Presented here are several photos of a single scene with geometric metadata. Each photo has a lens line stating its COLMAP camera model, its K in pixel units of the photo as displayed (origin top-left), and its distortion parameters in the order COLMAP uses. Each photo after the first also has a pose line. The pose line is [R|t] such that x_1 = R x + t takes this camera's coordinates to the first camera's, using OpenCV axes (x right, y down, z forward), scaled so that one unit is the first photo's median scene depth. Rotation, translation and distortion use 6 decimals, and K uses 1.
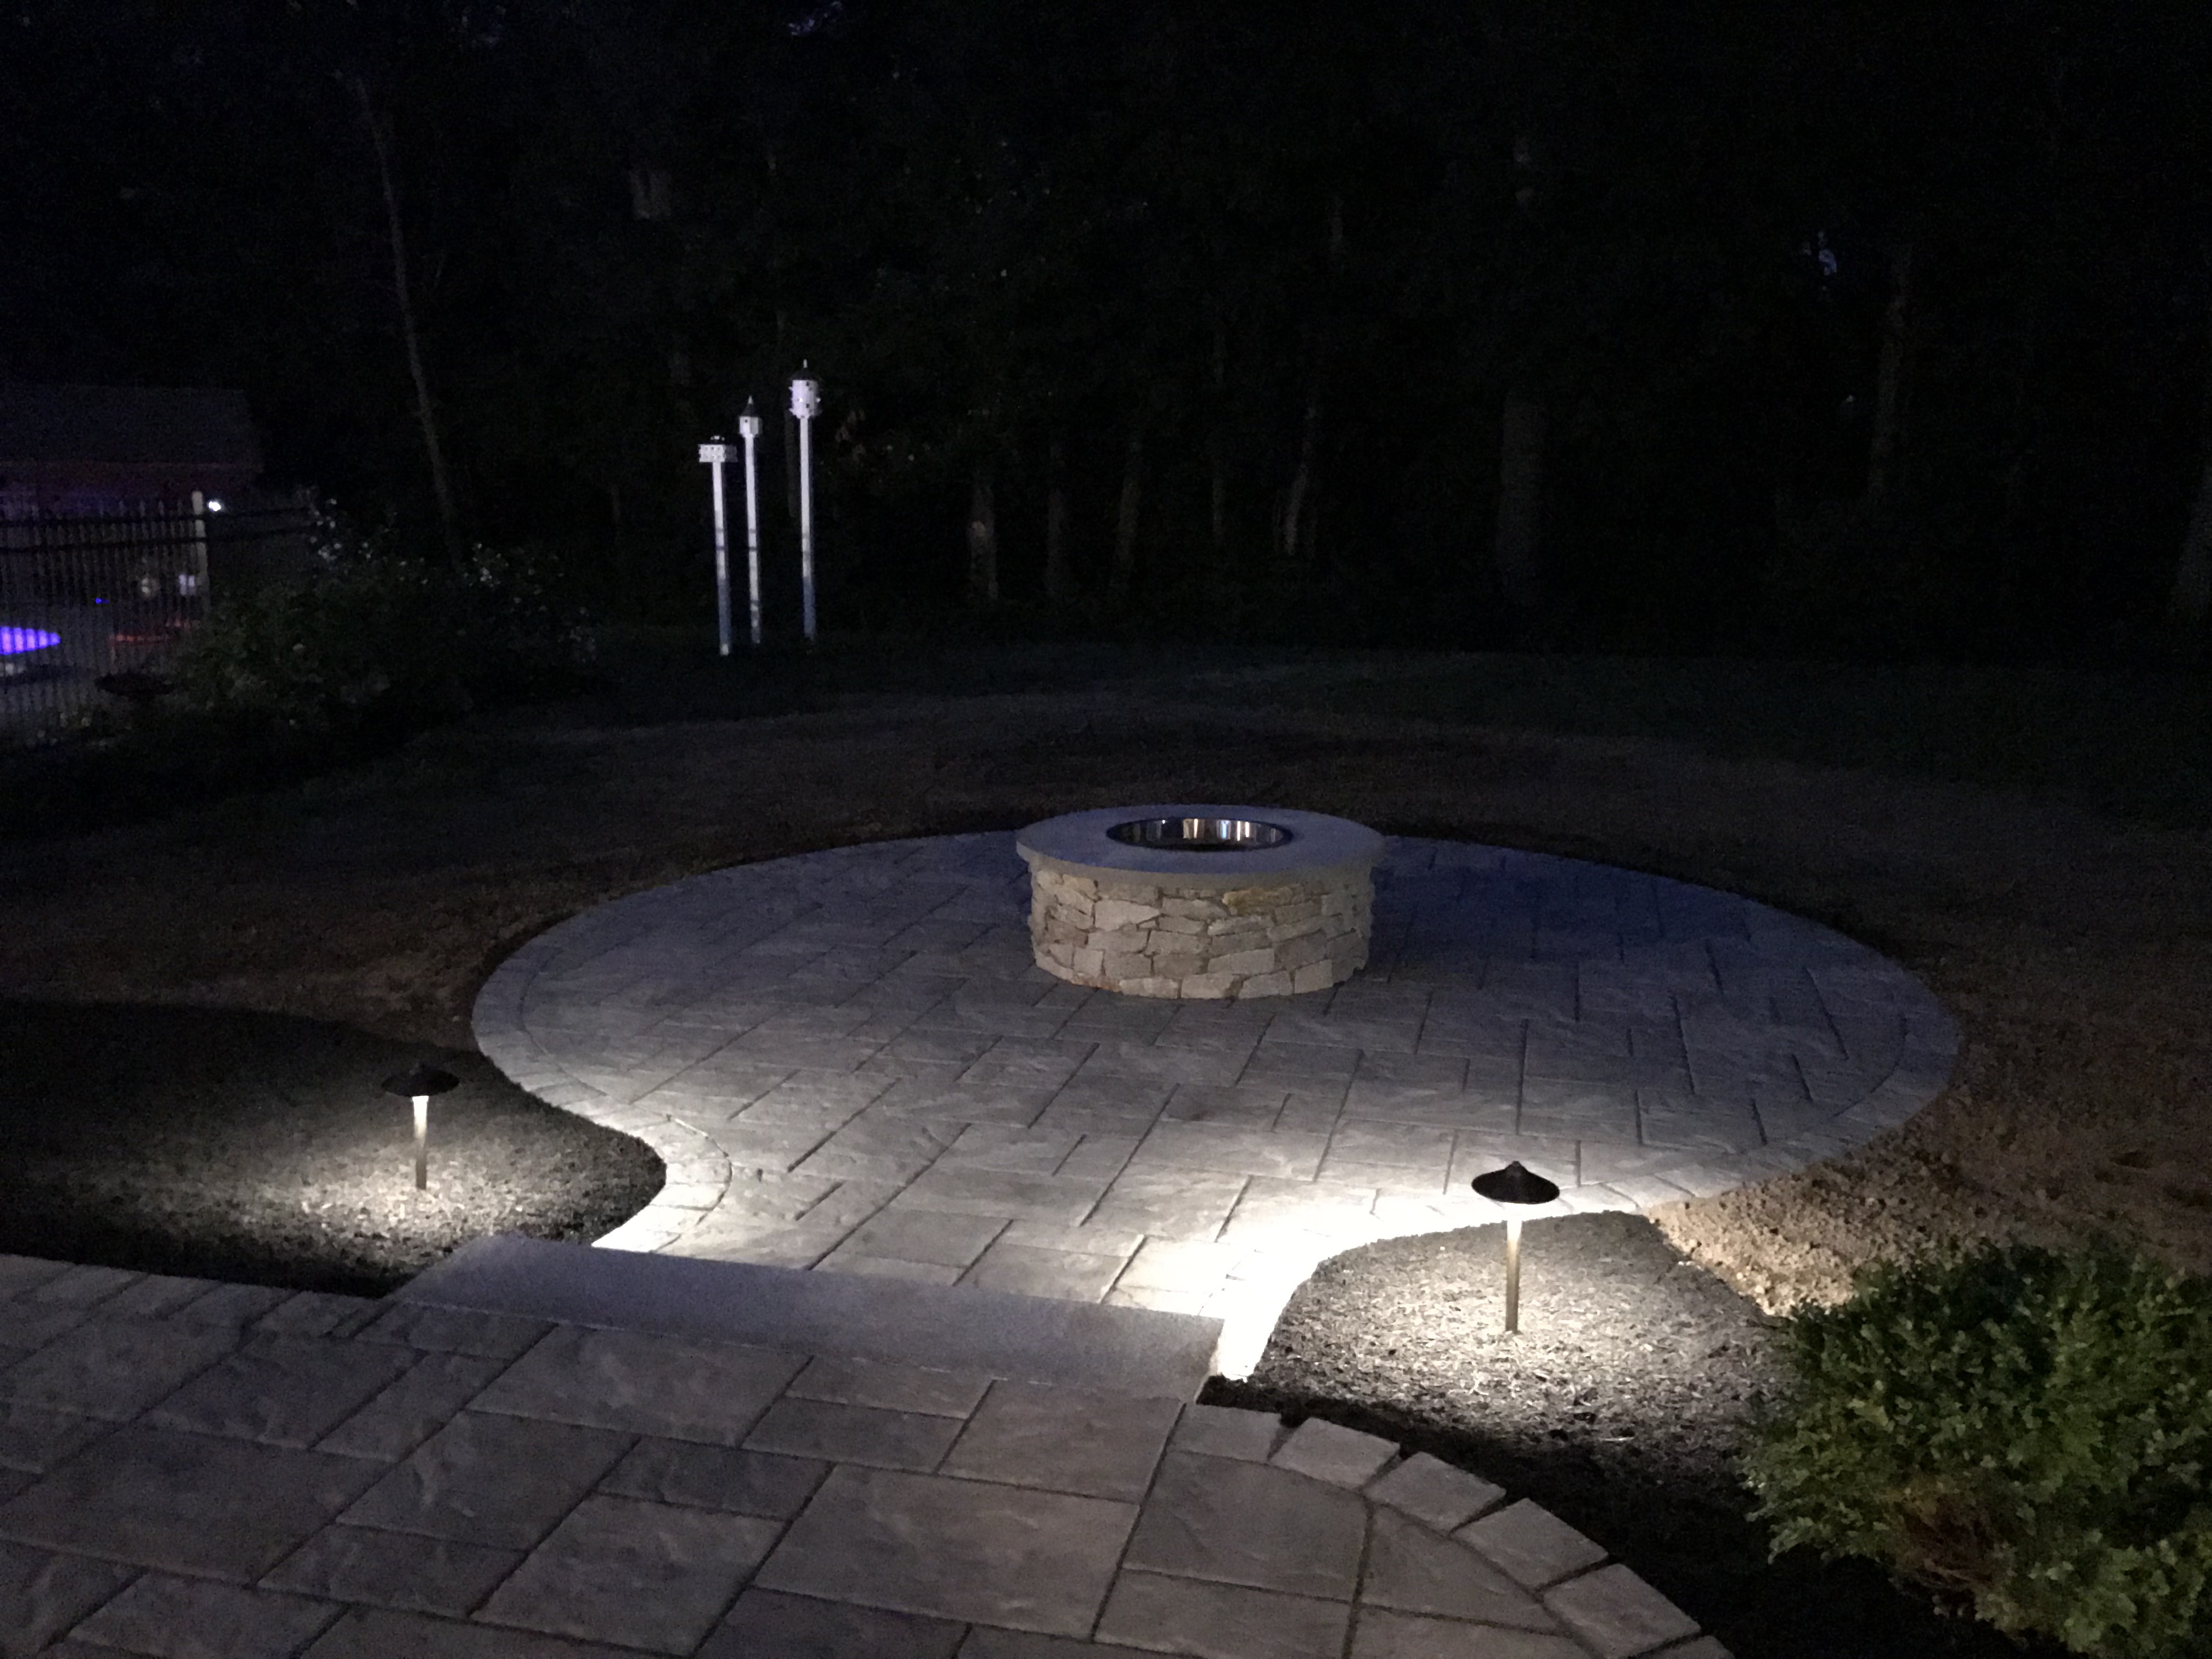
lens RADIAL K [[1811.0, 0, 1113.3], [0, 1811.0, 834.8], [0, 0, 1]] dist [0.031631, -0.036396]
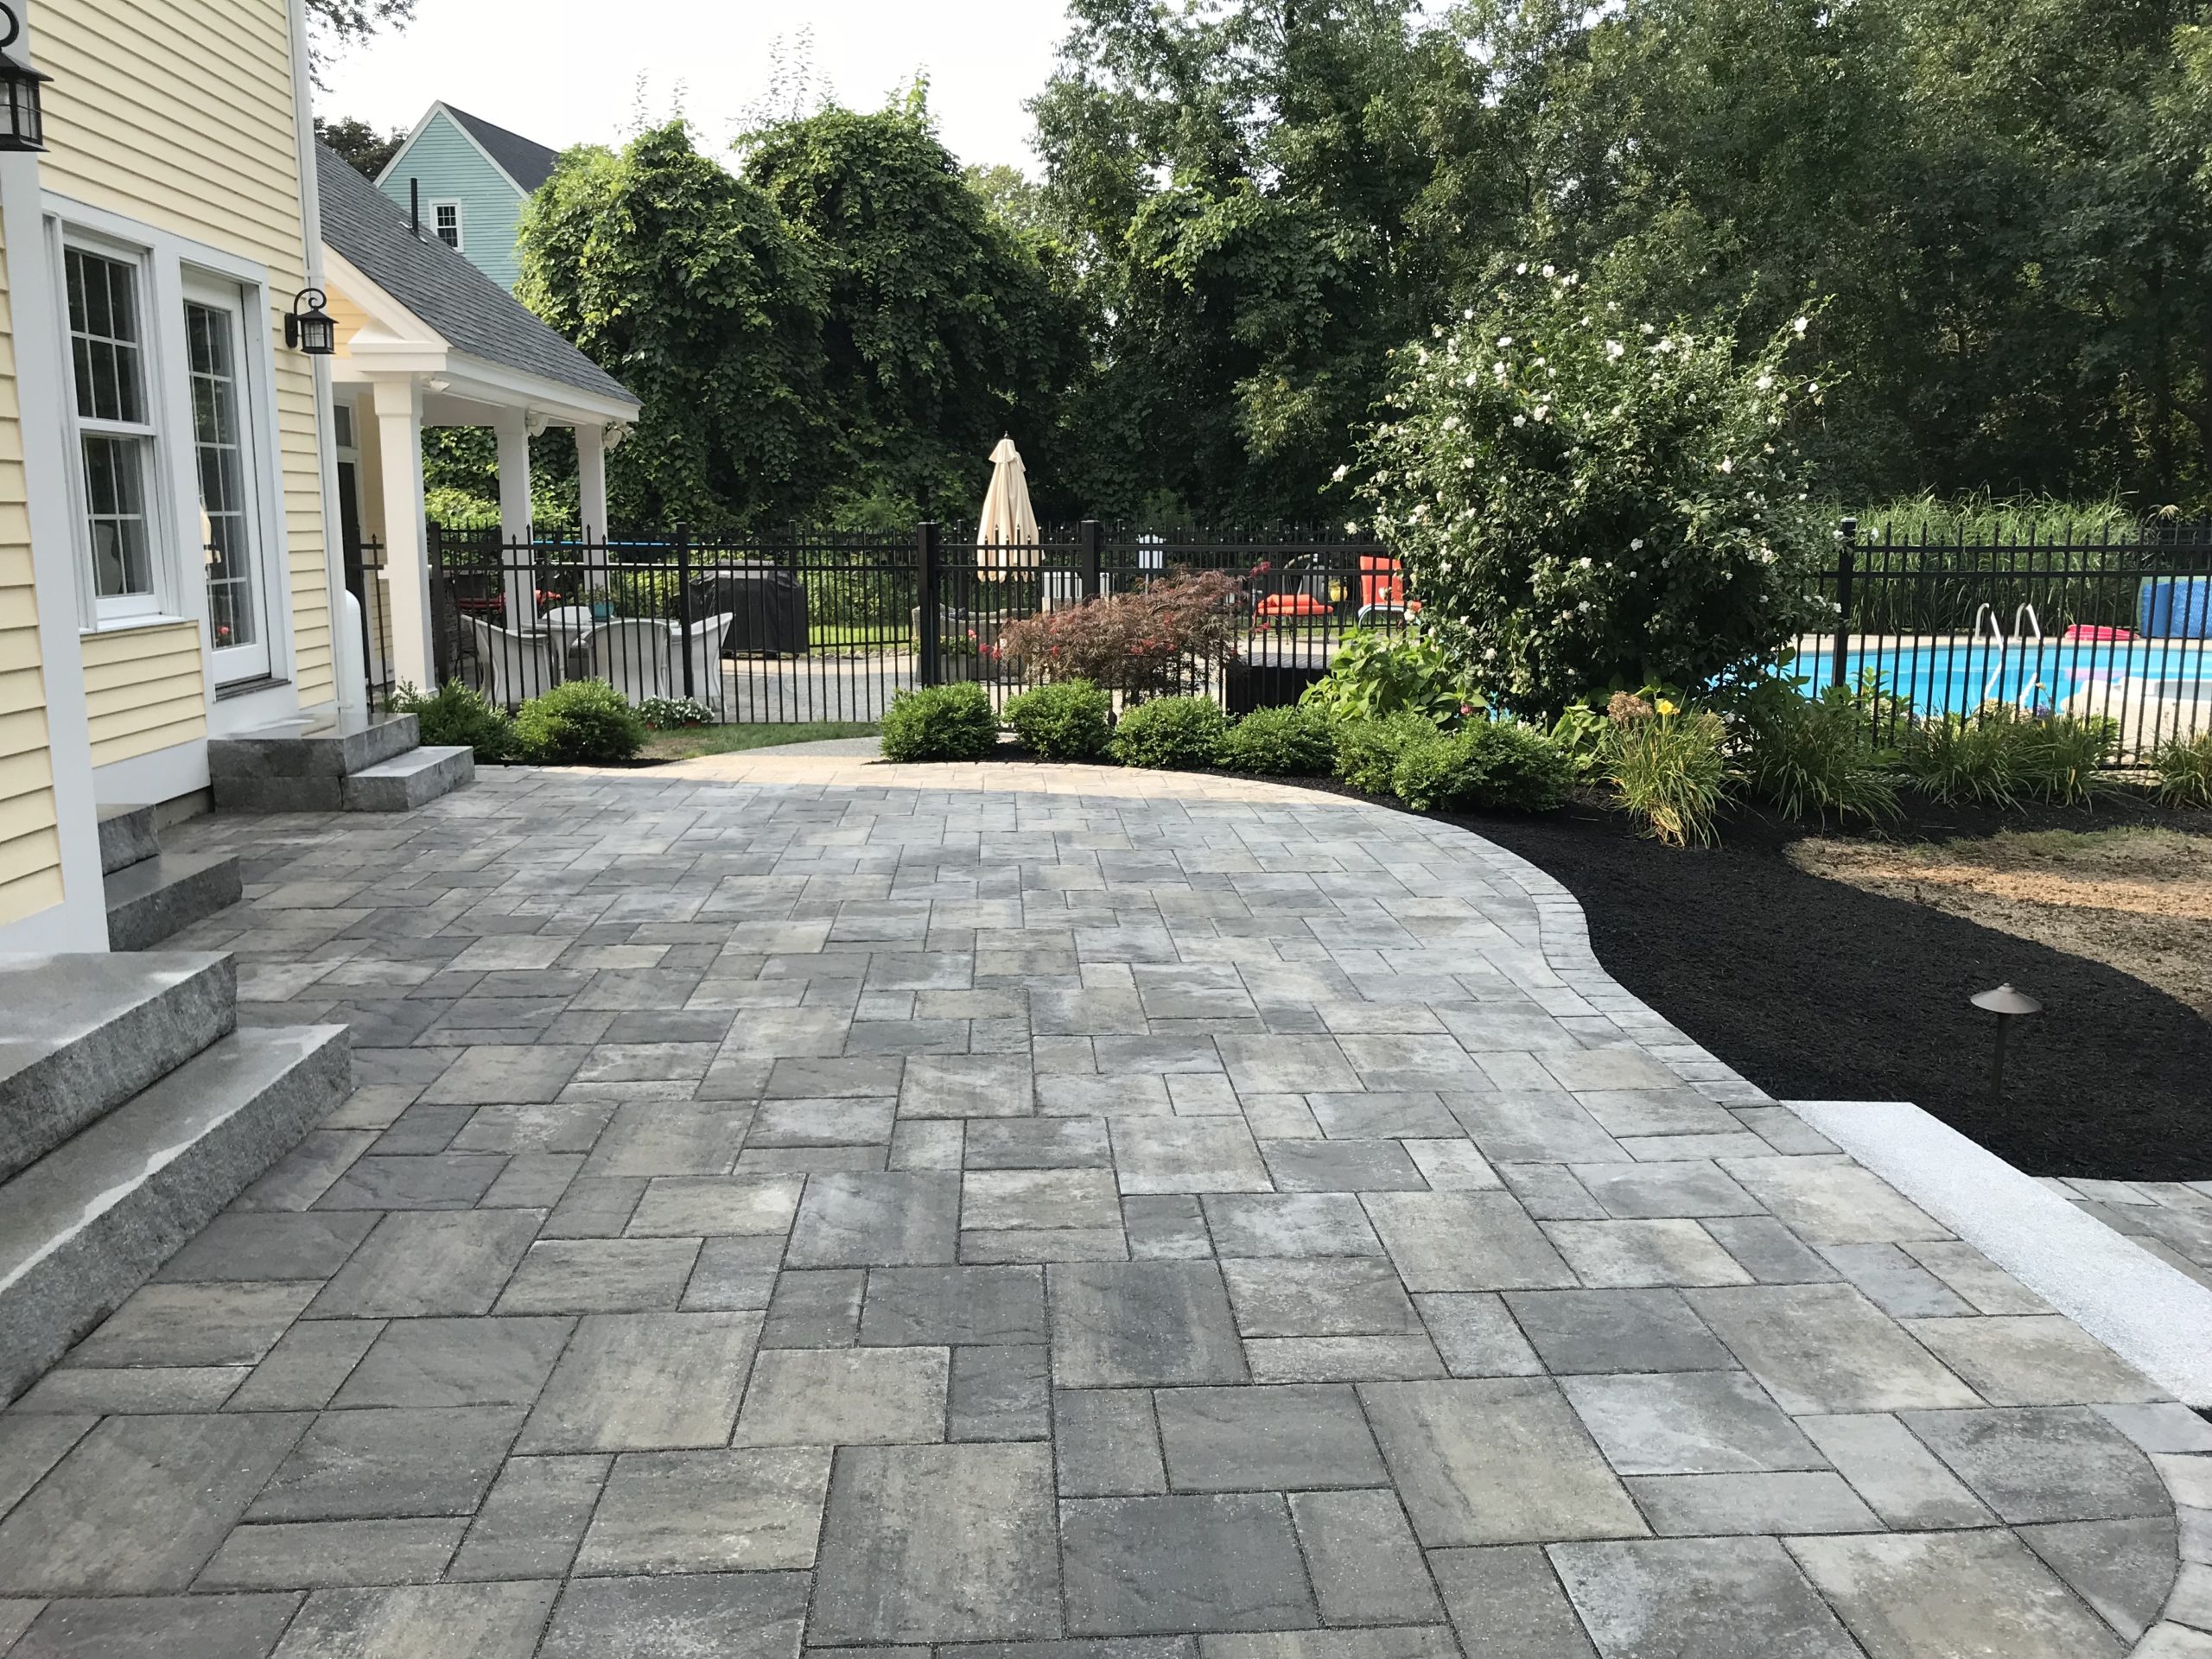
lens RADIAL K [[1811.0, 0, 1104.8], [0, 1811.0, 832.7], [0, 0, 1]] dist [0.031631, -0.036396]
pose [[0.292257, 0.155756, -0.943571, 0.481594], [-0.180163, 0.977949, 0.105628, 0.010359], [0.939216, 0.139126, 0.313874, 0.071220]]
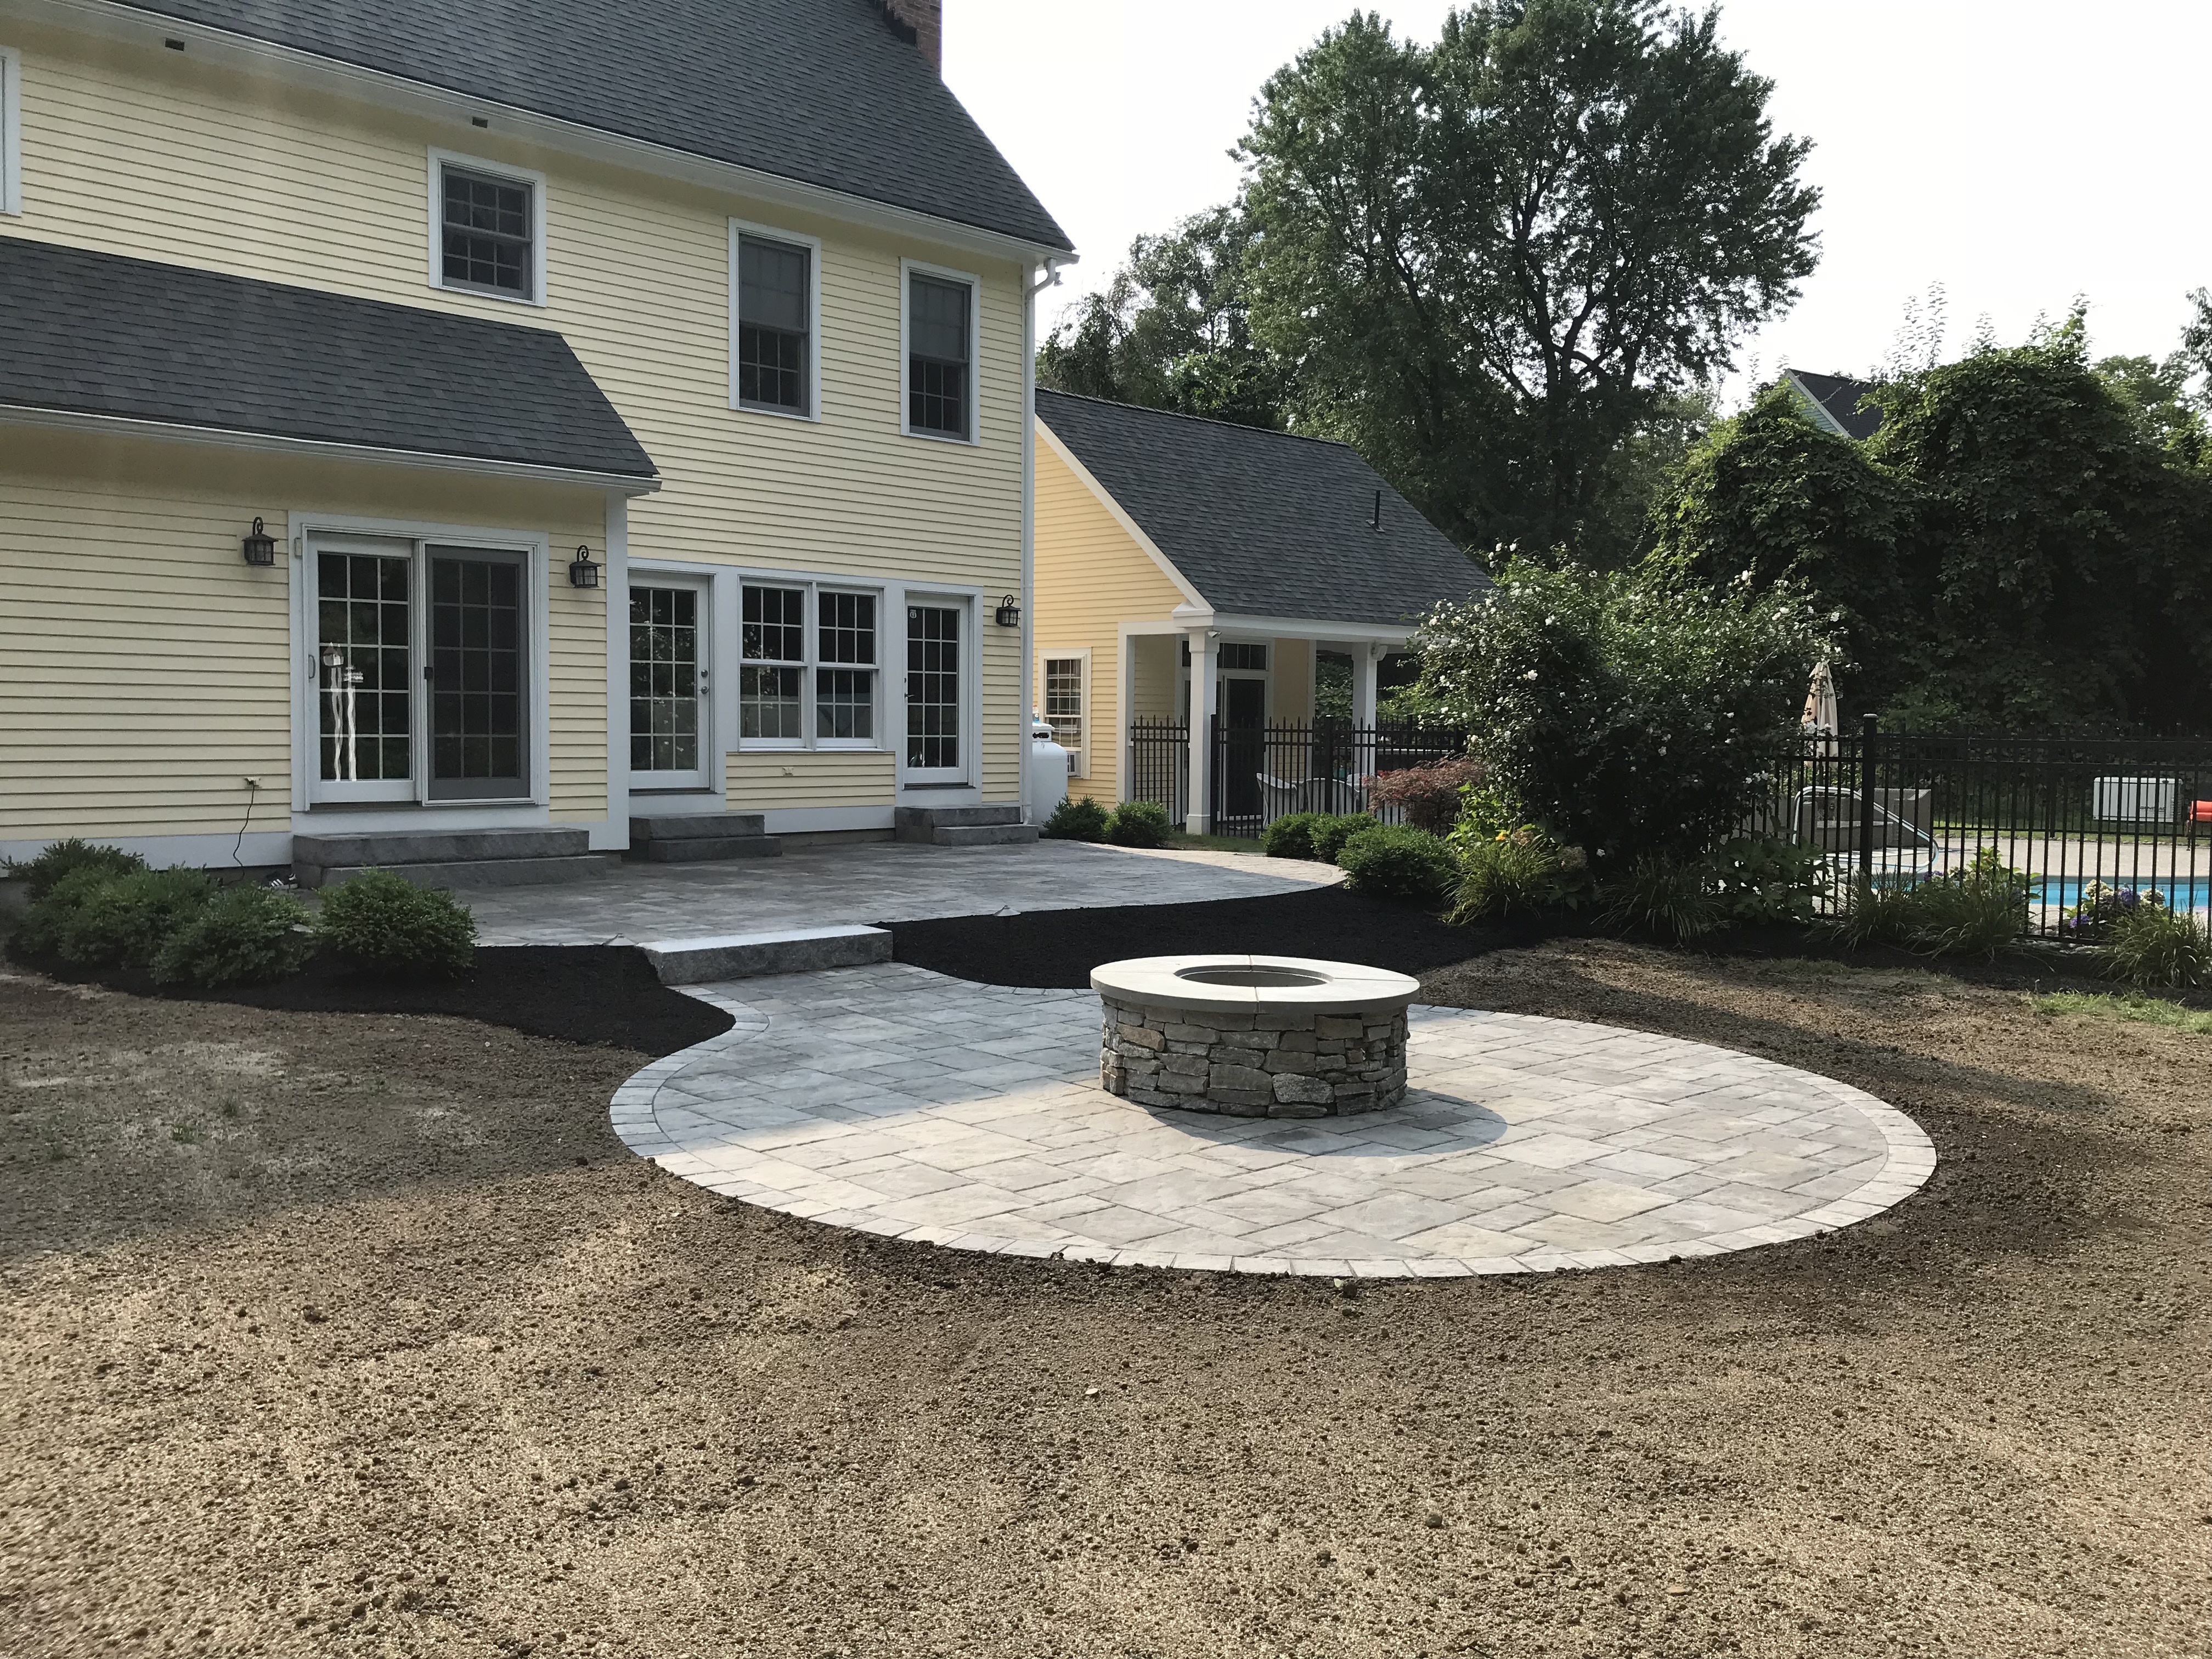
lens RADIAL K [[1811.0, 0, 1101.4], [0, 1811.0, 847.2], [0, 0, 1]] dist [0.031631, -0.036396]
pose [[-0.533683, 0.044693, -0.844503, 1.551543], [-0.181005, 0.969425, 0.165690, -0.370015], [0.826087, 0.241285, -0.509276, 2.170239]]
